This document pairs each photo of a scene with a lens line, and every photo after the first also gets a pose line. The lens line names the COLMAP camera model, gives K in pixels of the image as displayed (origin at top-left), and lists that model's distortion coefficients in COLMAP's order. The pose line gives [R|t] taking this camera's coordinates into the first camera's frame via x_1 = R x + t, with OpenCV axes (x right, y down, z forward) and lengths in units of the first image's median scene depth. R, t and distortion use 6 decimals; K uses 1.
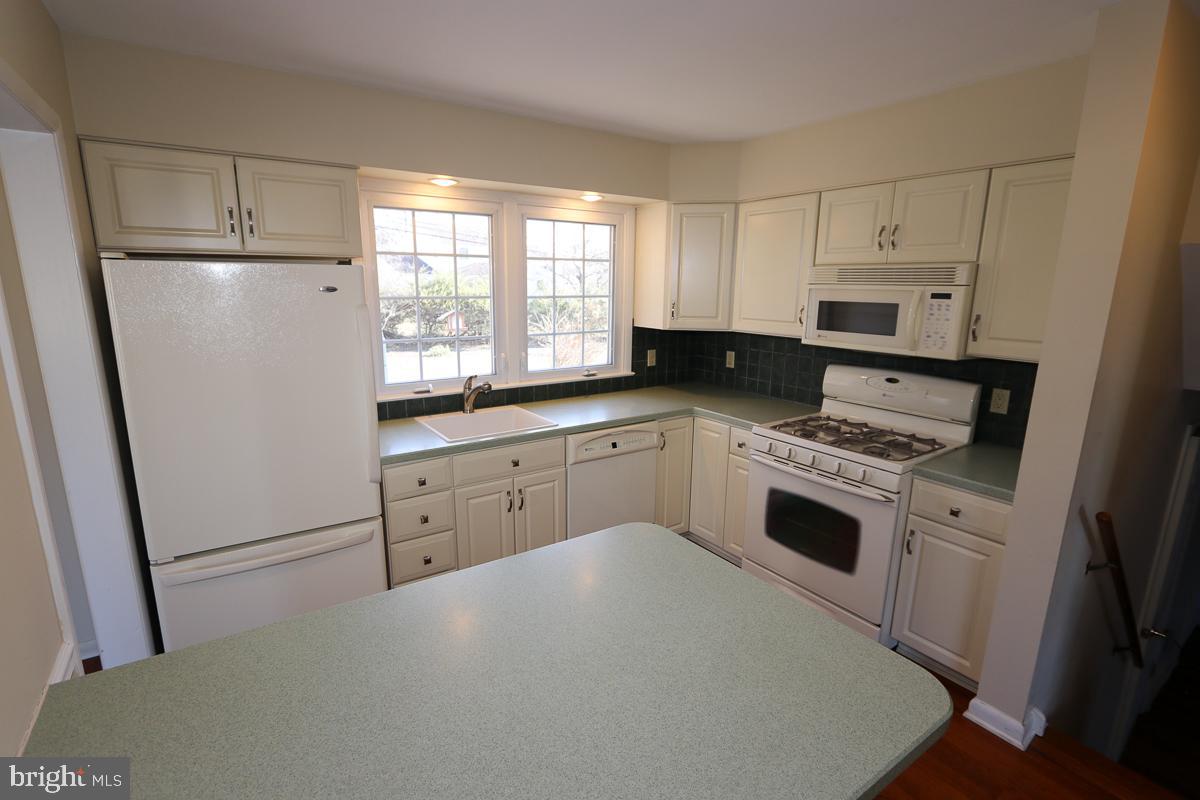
lens RADIAL K [[551.0, 0, 584.4], [0, 551.0, 401.4], [0, 0, 1]] dist [-0.018137, 0.002714]
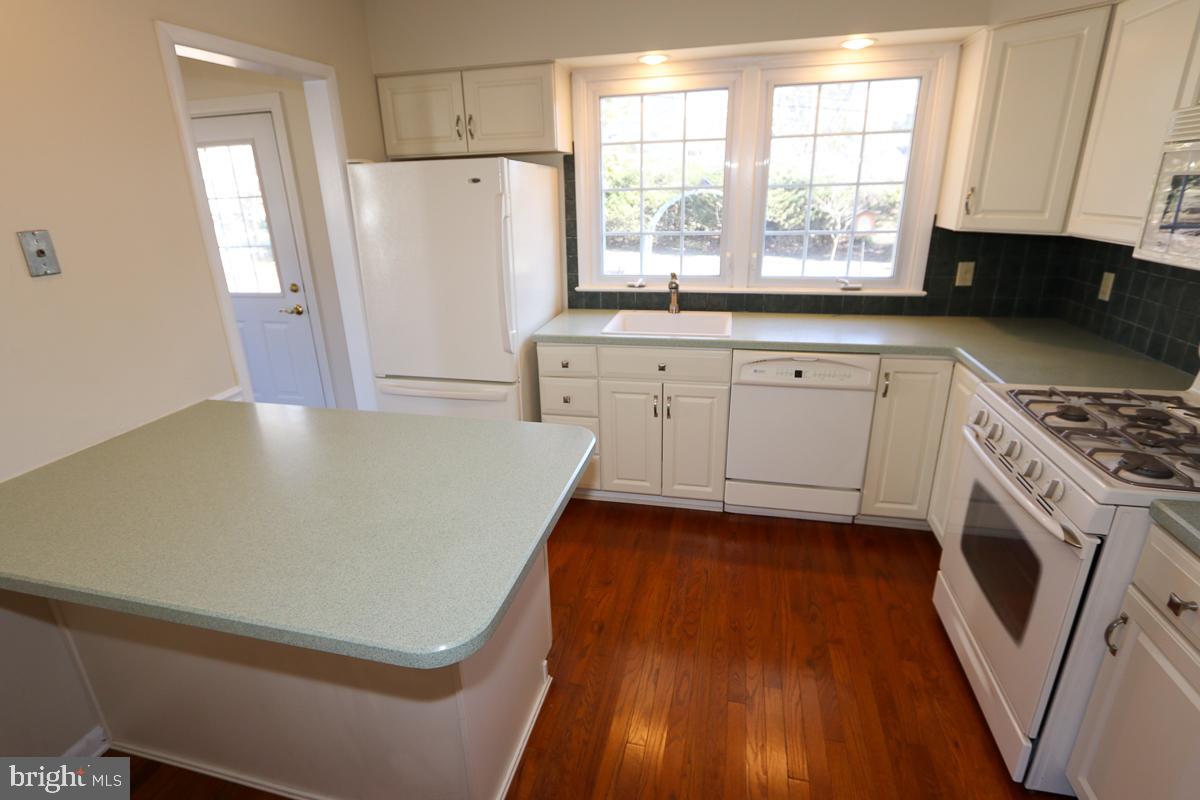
lens RADIAL K [[590.8, 0, 589.8], [0, 590.8, 404.7], [0, 0, 1]] dist [-0.017641, 0.000777]
pose [[0.678298, 0.226407, -0.699036, 0.481576], [-0.121204, 0.972789, 0.197463, -0.010217], [0.724721, -0.049213, 0.687283, 0.195052]]
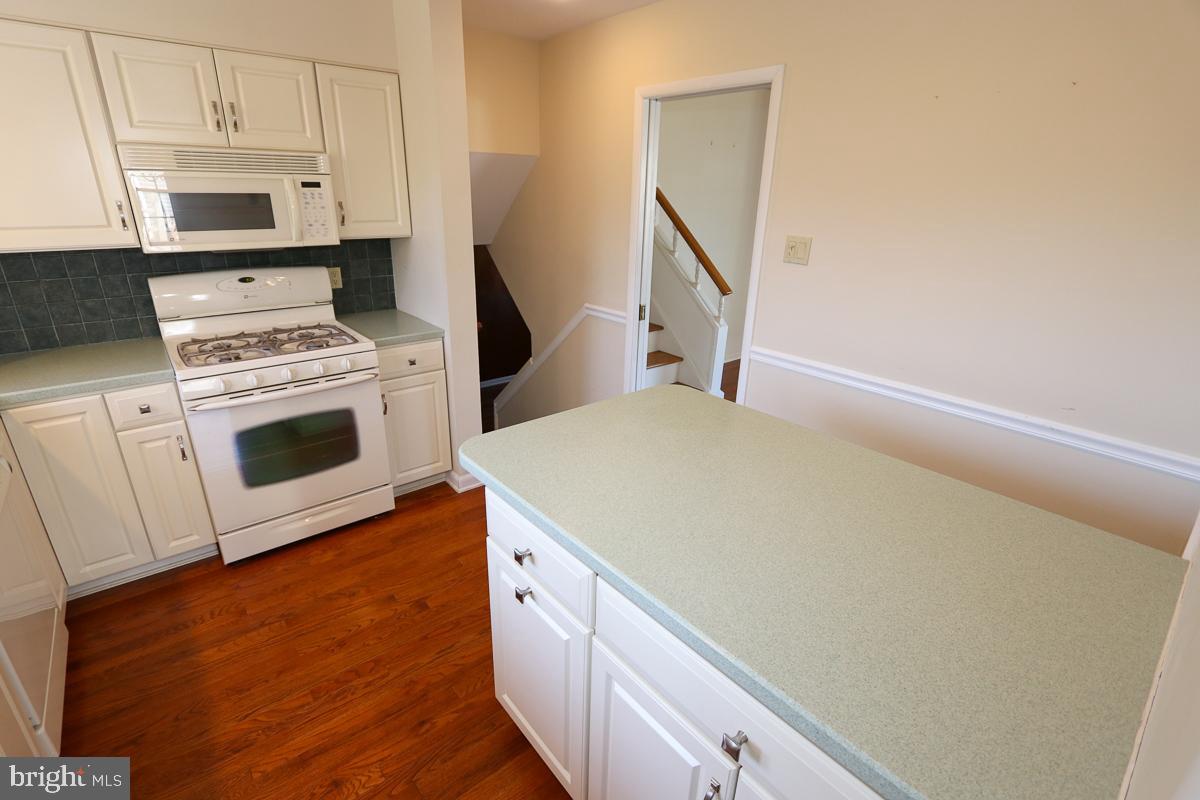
lens RADIAL K [[551.0, 0, 586.0], [0, 551.0, 400.8], [0, 0, 1]] dist [-0.018137, 0.002714]
pose [[-0.094208, -0.362504, 0.927209, -0.436240], [0.191836, 0.907286, 0.374206, -0.088220], [-0.976895, 0.213125, -0.015933, 0.481404]]
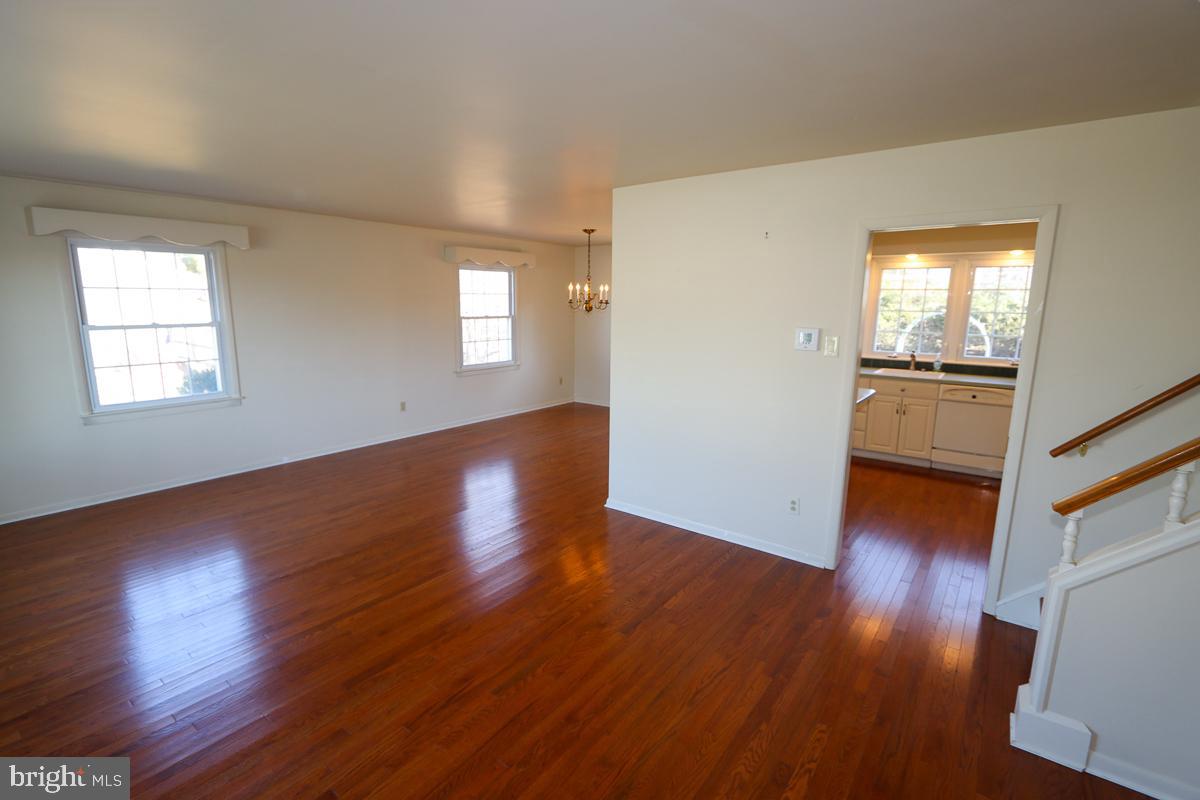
lens RADIAL K [[551.0, 0, 584.5], [0, 551.0, 403.9], [0, 0, 1]] dist [-0.018137, 0.002714]
pose [[0.311133, 0.166198, -0.935721, 1.344889], [-0.203032, 0.973483, 0.105396, 0.176510], [0.928426, 0.157189, 0.336627, -0.744708]]
